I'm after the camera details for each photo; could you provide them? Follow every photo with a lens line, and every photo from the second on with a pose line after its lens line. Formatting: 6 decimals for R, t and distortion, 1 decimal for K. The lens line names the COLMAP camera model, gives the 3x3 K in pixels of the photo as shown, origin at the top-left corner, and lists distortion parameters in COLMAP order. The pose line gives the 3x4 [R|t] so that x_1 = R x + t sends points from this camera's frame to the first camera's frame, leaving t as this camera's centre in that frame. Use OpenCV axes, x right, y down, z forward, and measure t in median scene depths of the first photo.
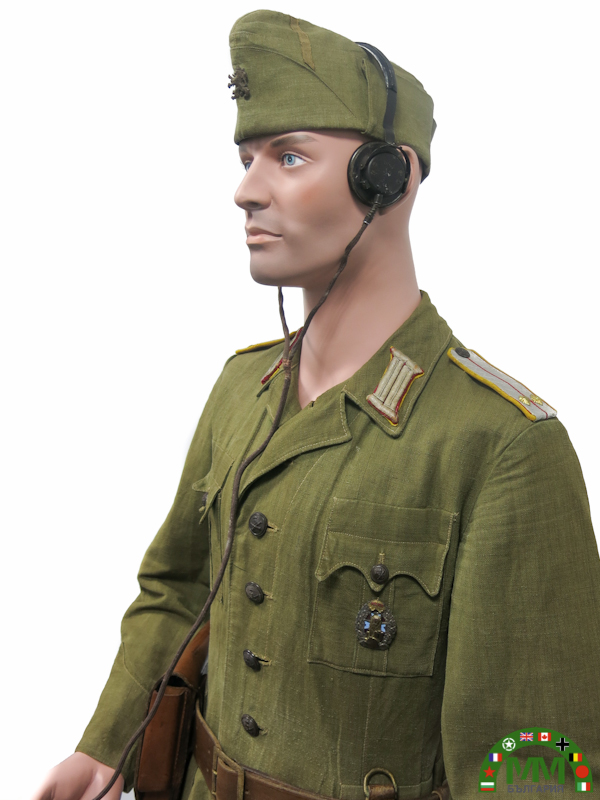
lens RADIAL K [[767.4, 0, 355.2], [0, 767.4, 339.4], [0, 0, 1]] dist [-0.031761, 0.007831]
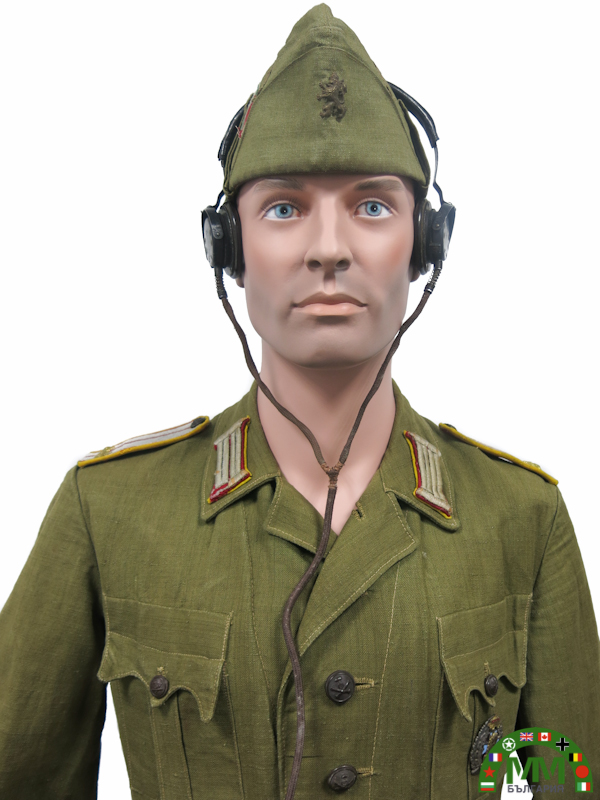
lens RADIAL K [[726.5, 0, 321.2], [0, 726.5, 369.3], [0, 0, 1]] dist [-0.014005, -0.007656]
pose [[0.649995, -0.055126, 0.757937, -0.683508], [0.065979, 0.997693, 0.015981, -0.085165], [-0.757069, 0.039621, 0.652132, 0.554723]]
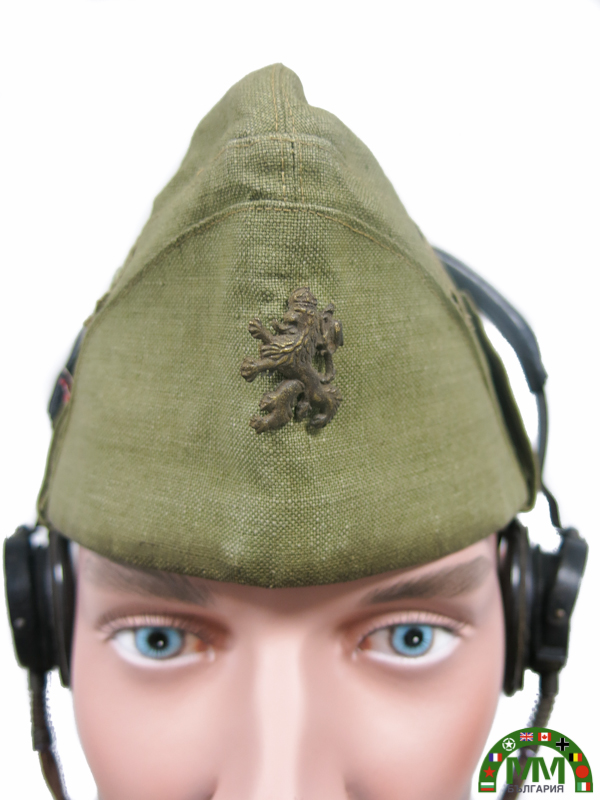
lens RADIAL K [[698.6, 0, 304.5], [0, 698.6, 398.1], [0, 0, 1]] dist [-0.030977, 0.000658]
pose [[0.659788, -0.003325, 0.751444, -0.295908], [0.045654, 0.998320, -0.035669, -0.310596], [-0.750063, 0.057840, 0.658832, 0.846987]]
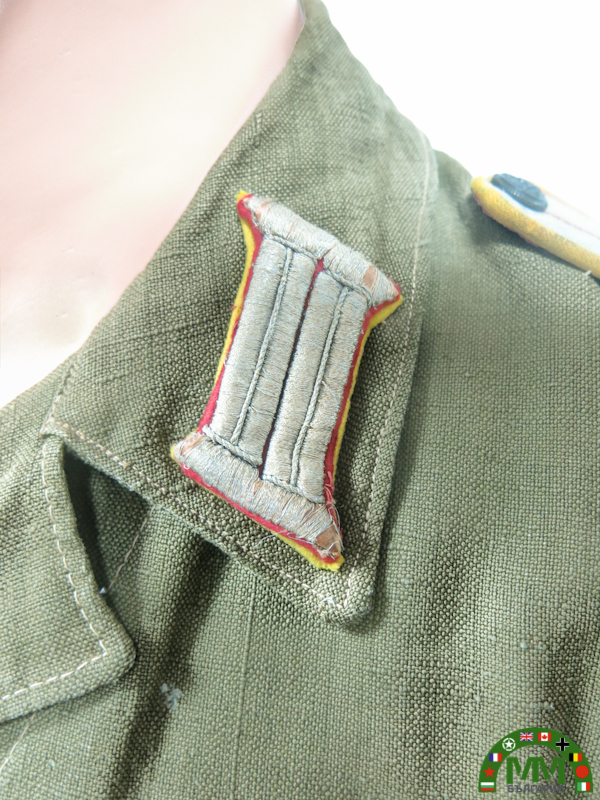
lens RADIAL K [[698.6, 0, 304.5], [0, 698.6, 398.1], [0, 0, 1]] dist [-0.030977, 0.000658]
pose [[0.949713, -0.164895, 0.266186, 0.001002], [0.087479, 0.955980, 0.280090, 0.012291], [-0.300654, -0.242719, 0.922331, 0.838720]]
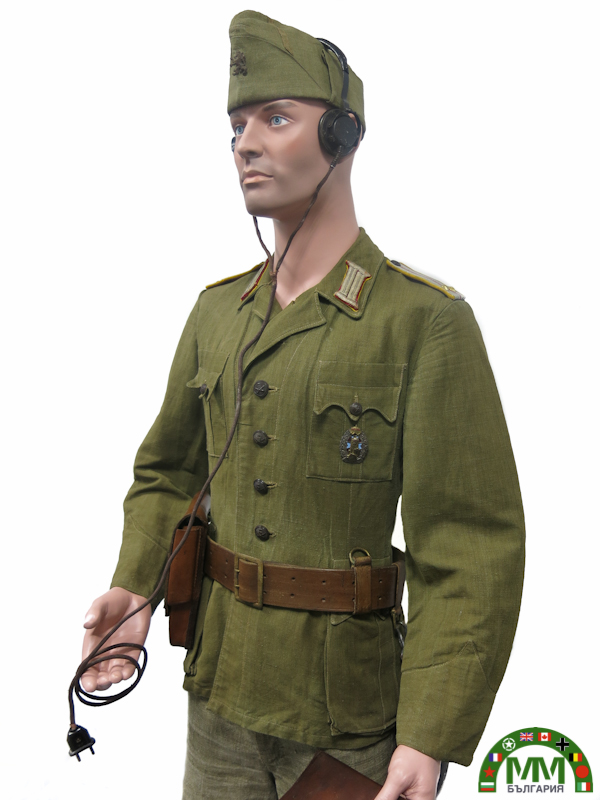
lens RADIAL K [[698.6, 0, 304.5], [0, 698.6, 398.1], [0, 0, 1]] dist [-0.030977, 0.000658]
pose [[0.984787, -0.053415, 0.165355, -0.268383], [0.044313, 0.997318, 0.058254, 0.194044], [-0.168023, -0.050040, 0.984512, -0.272848]]
